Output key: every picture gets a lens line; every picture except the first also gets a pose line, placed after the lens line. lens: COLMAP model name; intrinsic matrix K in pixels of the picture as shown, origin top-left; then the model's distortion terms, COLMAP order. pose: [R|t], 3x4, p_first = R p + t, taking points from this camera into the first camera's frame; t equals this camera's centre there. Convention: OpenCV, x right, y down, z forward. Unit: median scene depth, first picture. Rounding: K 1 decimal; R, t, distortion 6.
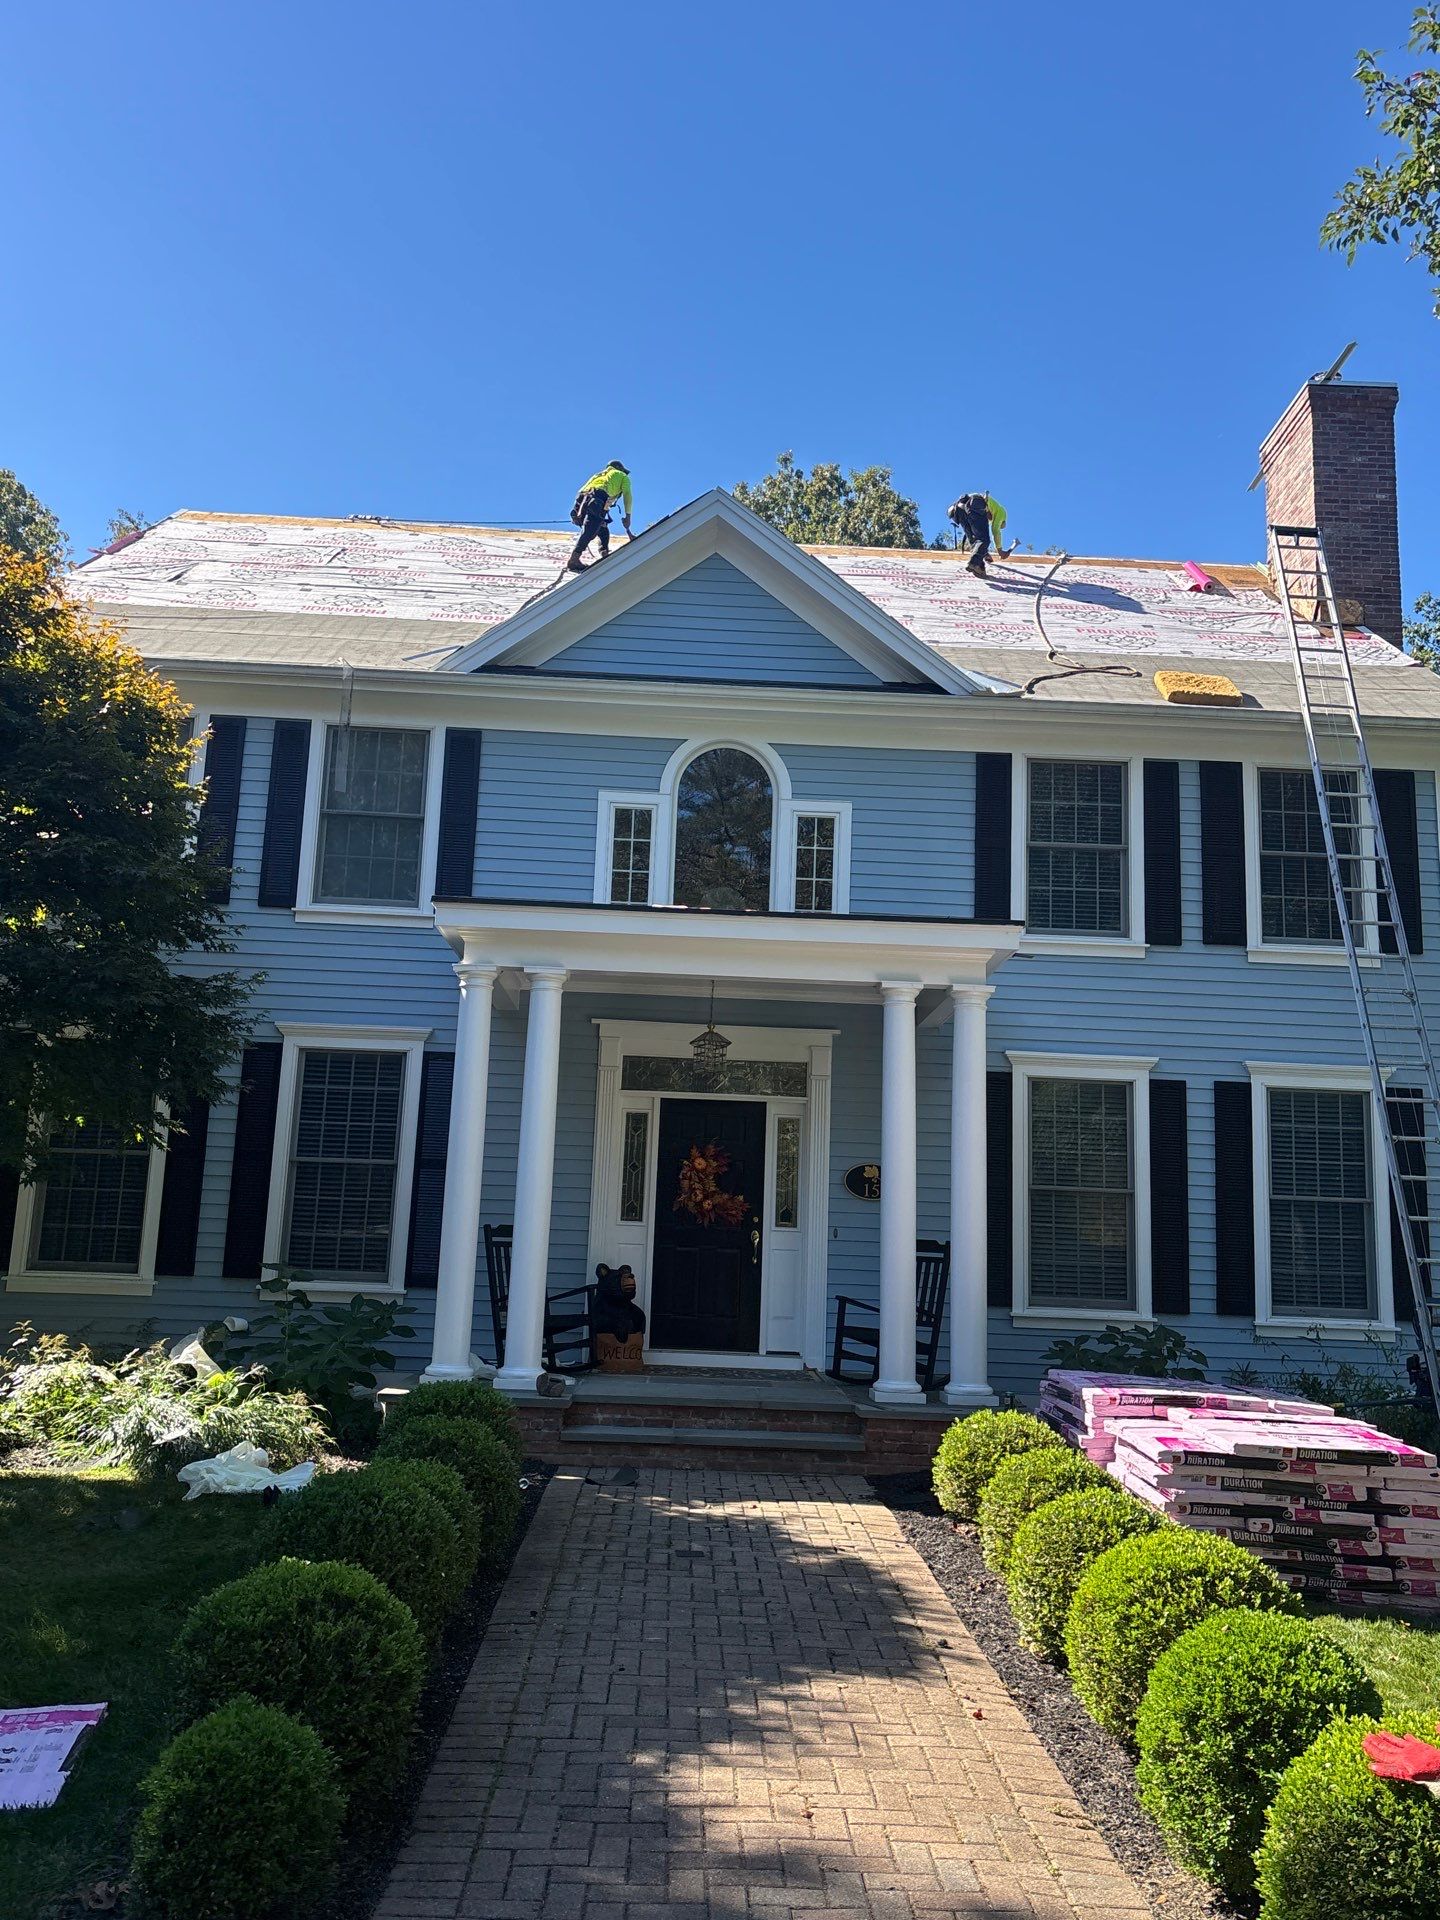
lens RADIAL K [[1502.0, 0, 720.0], [0, 1502.0, 960.0], [0, 0, 1]] dist [0.056714, -0.015310]
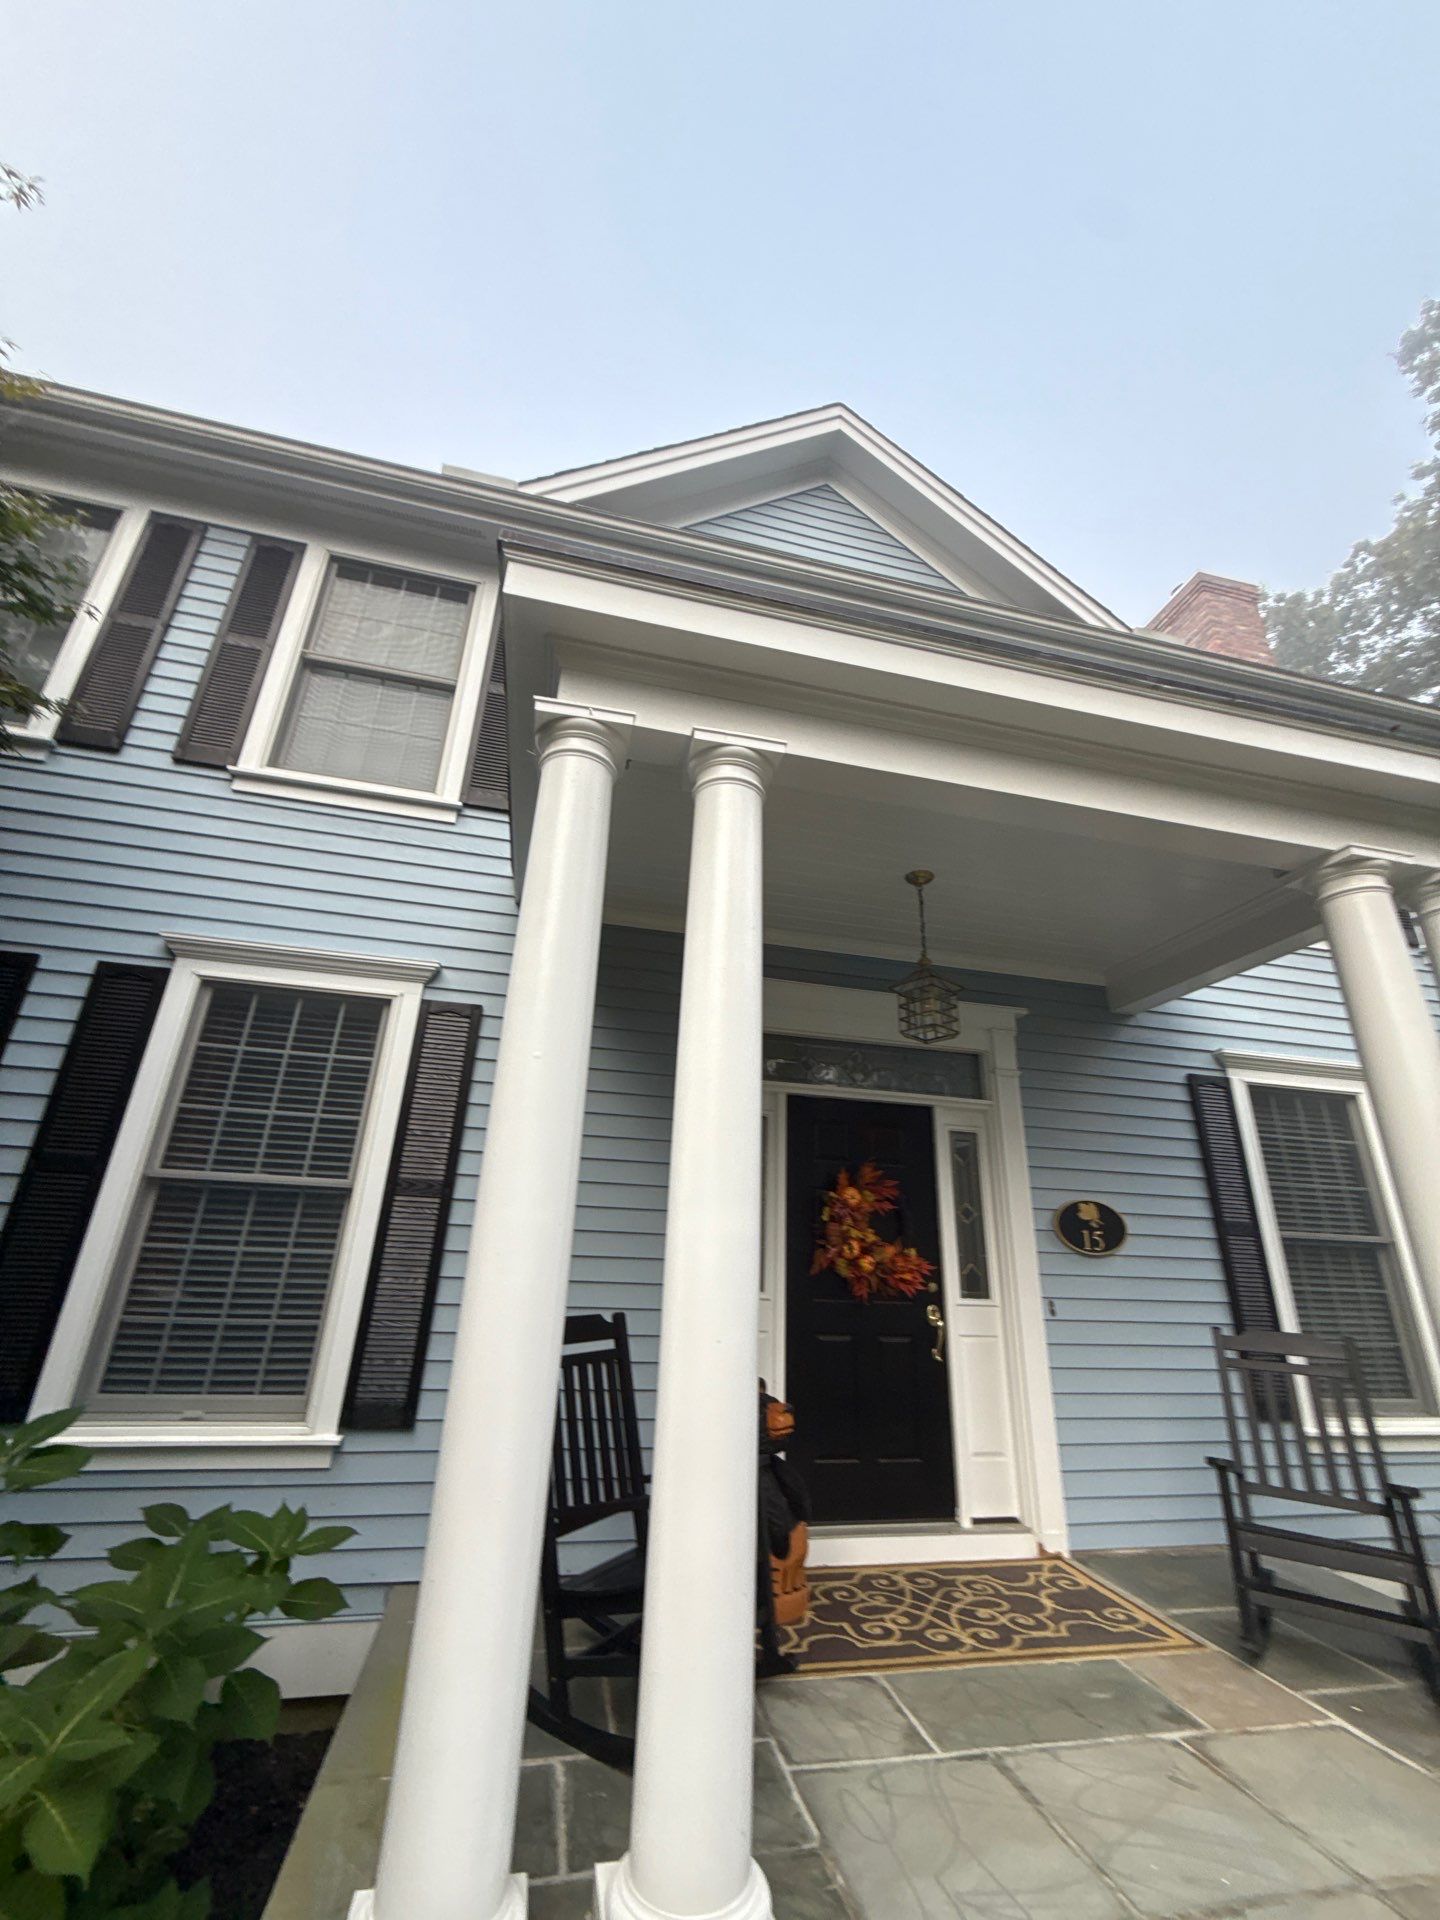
lens RADIAL K [[754.7, 0, 722.5], [0, 754.7, 960.5], [0, 0, 1]] dist [-0.002658, -0.000284]
pose [[0.979590, 0.070926, 0.188075, -0.141324], [-0.037052, 0.983359, -0.177852, 0.098868], [-0.197560, 0.167254, 0.965917, 0.704208]]
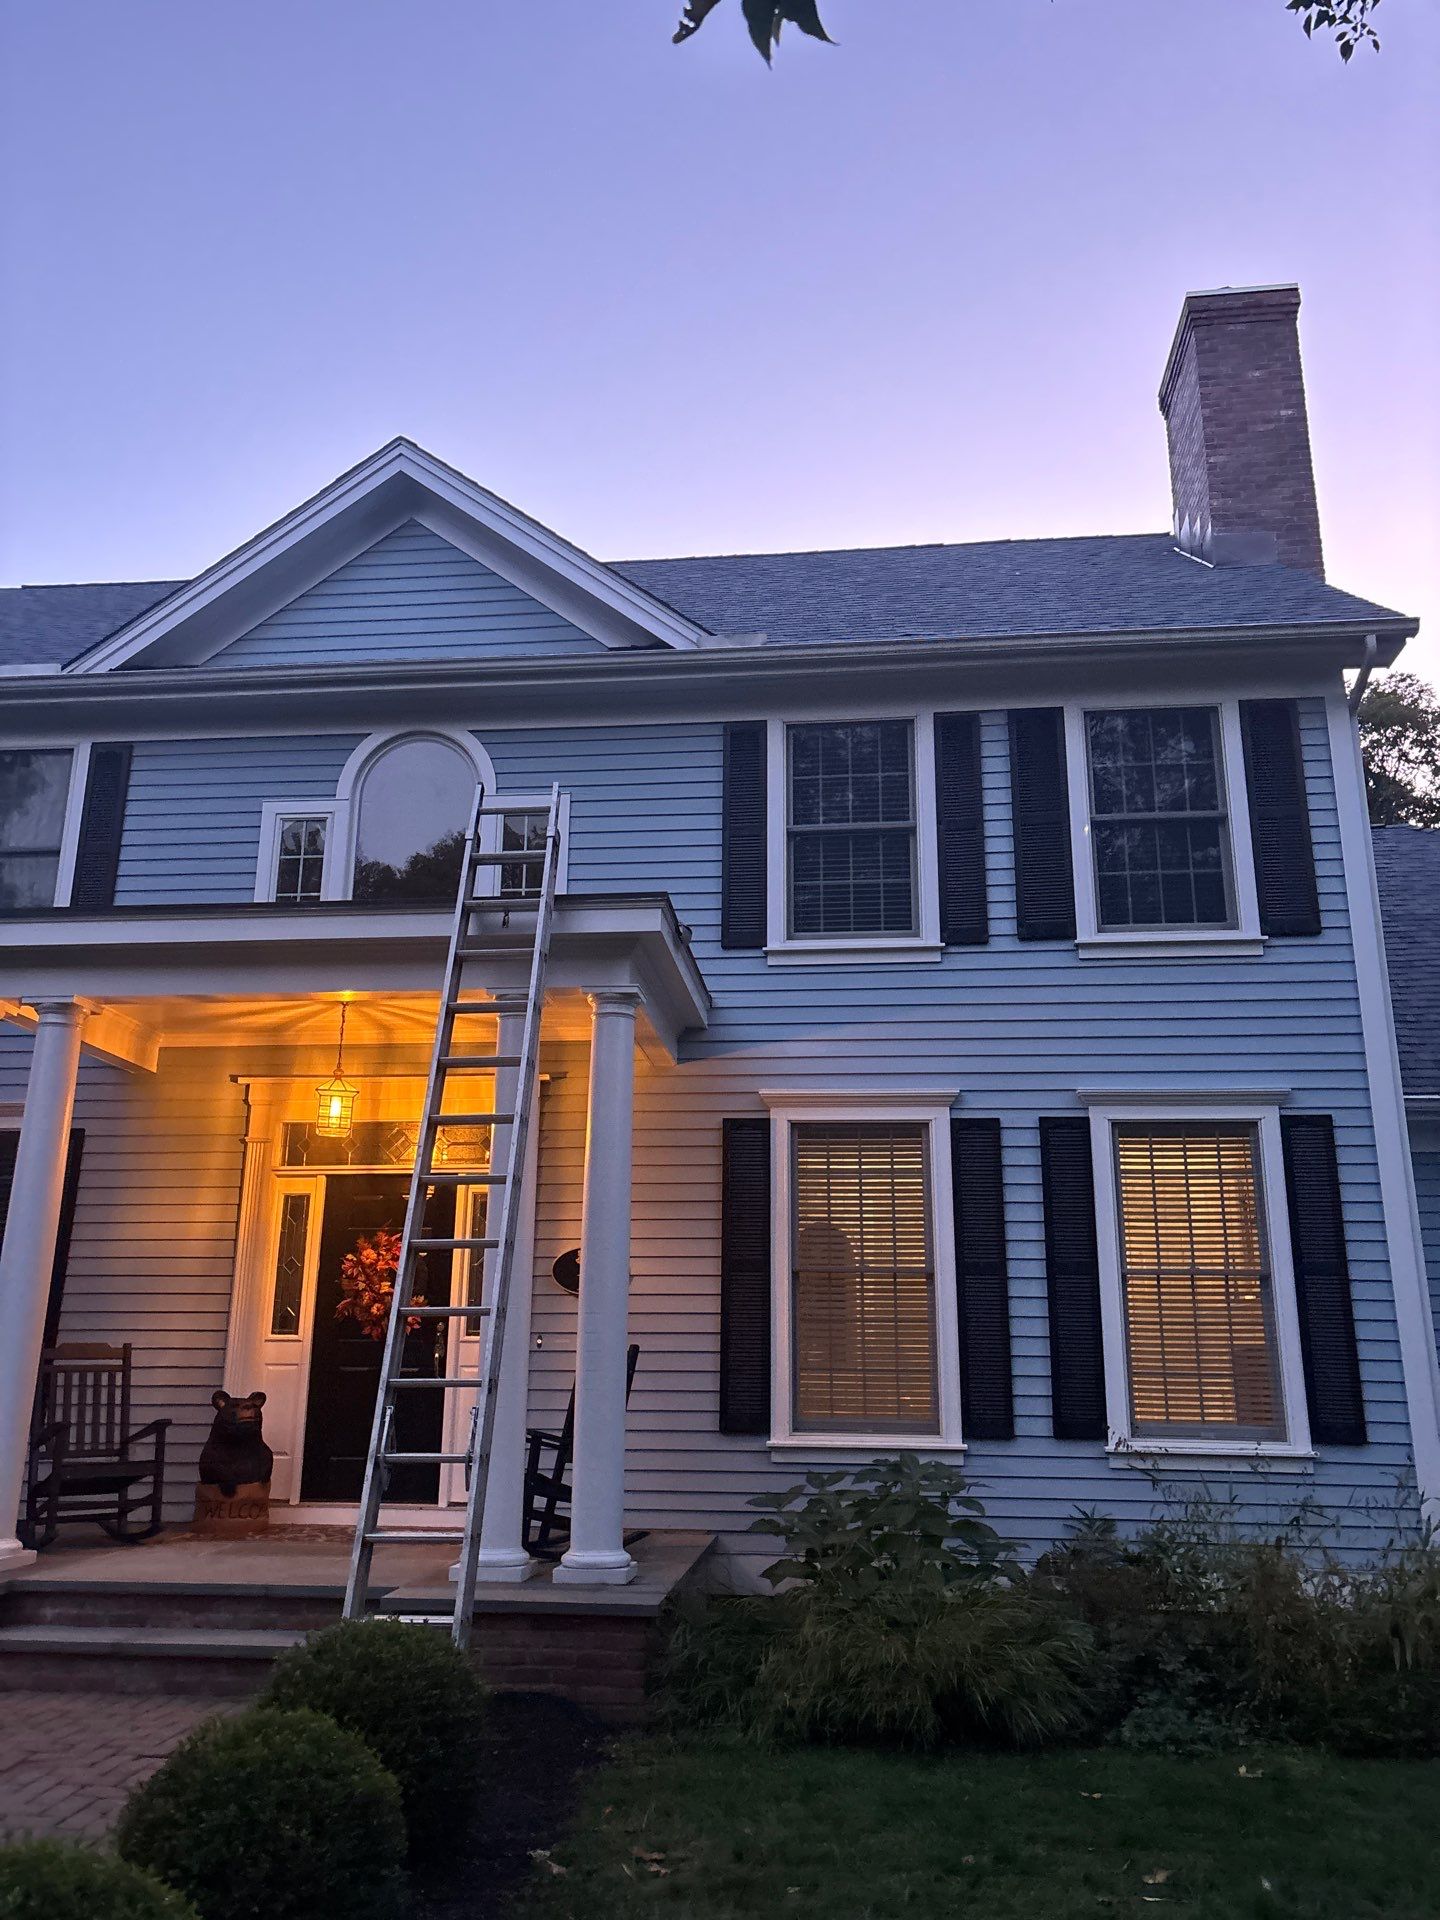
lens RADIAL K [[1431.6, 0, 704.7], [0, 1431.6, 962.1], [0, 0, 1]] dist [0.072494, -0.056612]
pose [[0.989813, -0.063044, -0.127652, 0.272564], [0.050613, 0.993861, -0.098383, 0.068906], [0.133071, 0.090920, 0.986927, 0.280444]]
